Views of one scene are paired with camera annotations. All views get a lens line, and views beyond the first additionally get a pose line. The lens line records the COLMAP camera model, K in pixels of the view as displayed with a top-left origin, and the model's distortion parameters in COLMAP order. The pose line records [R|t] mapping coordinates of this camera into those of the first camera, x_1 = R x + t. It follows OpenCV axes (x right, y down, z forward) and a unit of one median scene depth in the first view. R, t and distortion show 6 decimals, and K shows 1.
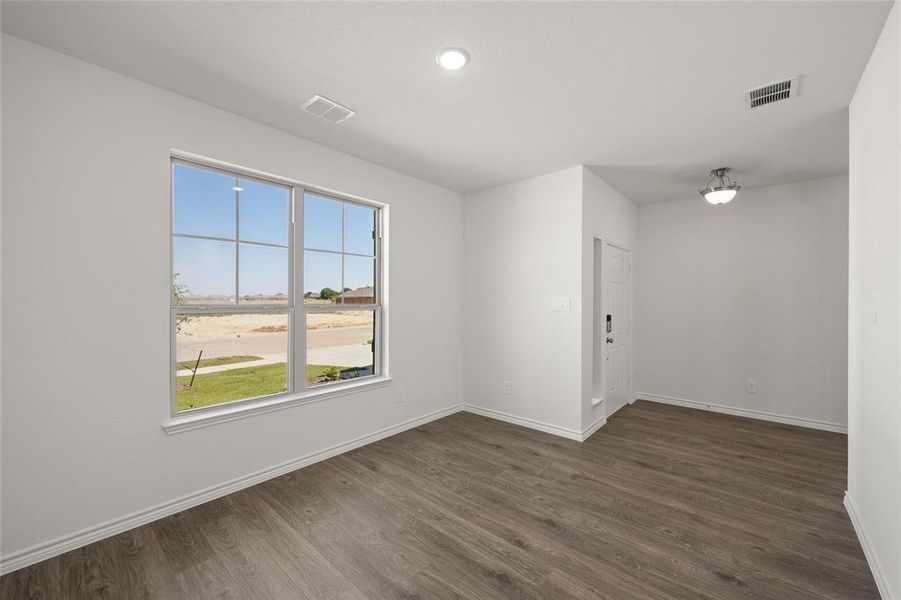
lens RADIAL K [[362.7, 0, 452.3], [0, 362.7, 302.5], [0, 0, 1]] dist [0.004201, 0.000467]
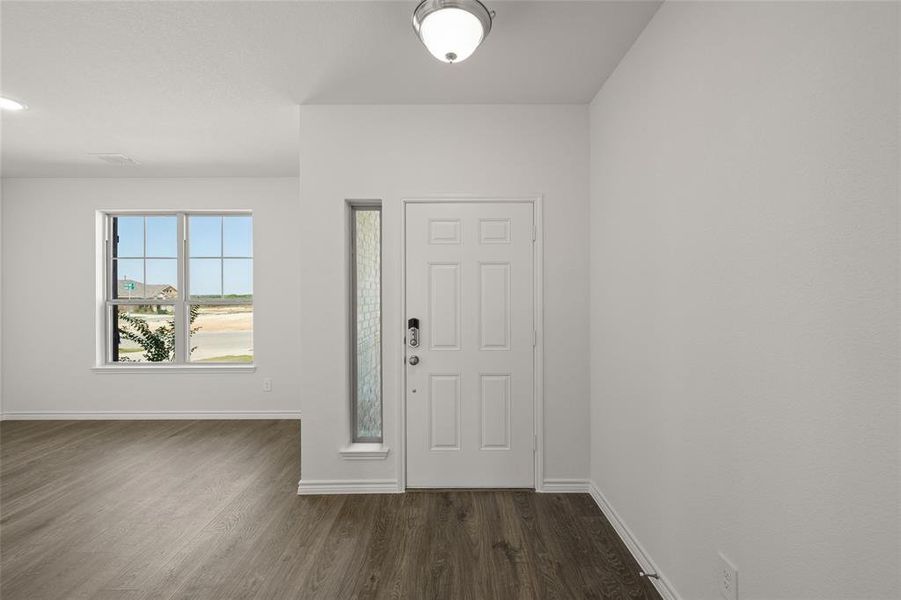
lens RADIAL K [[362.7, 0, 451.3], [0, 362.7, 295.3], [0, 0, 1]] dist [0.004201, 0.000467]
pose [[0.650338, -0.009418, -0.759586, 1.101977], [-0.007274, 0.999800, -0.018624, 0.007930], [0.759610, 0.017637, 0.650140, 0.765784]]
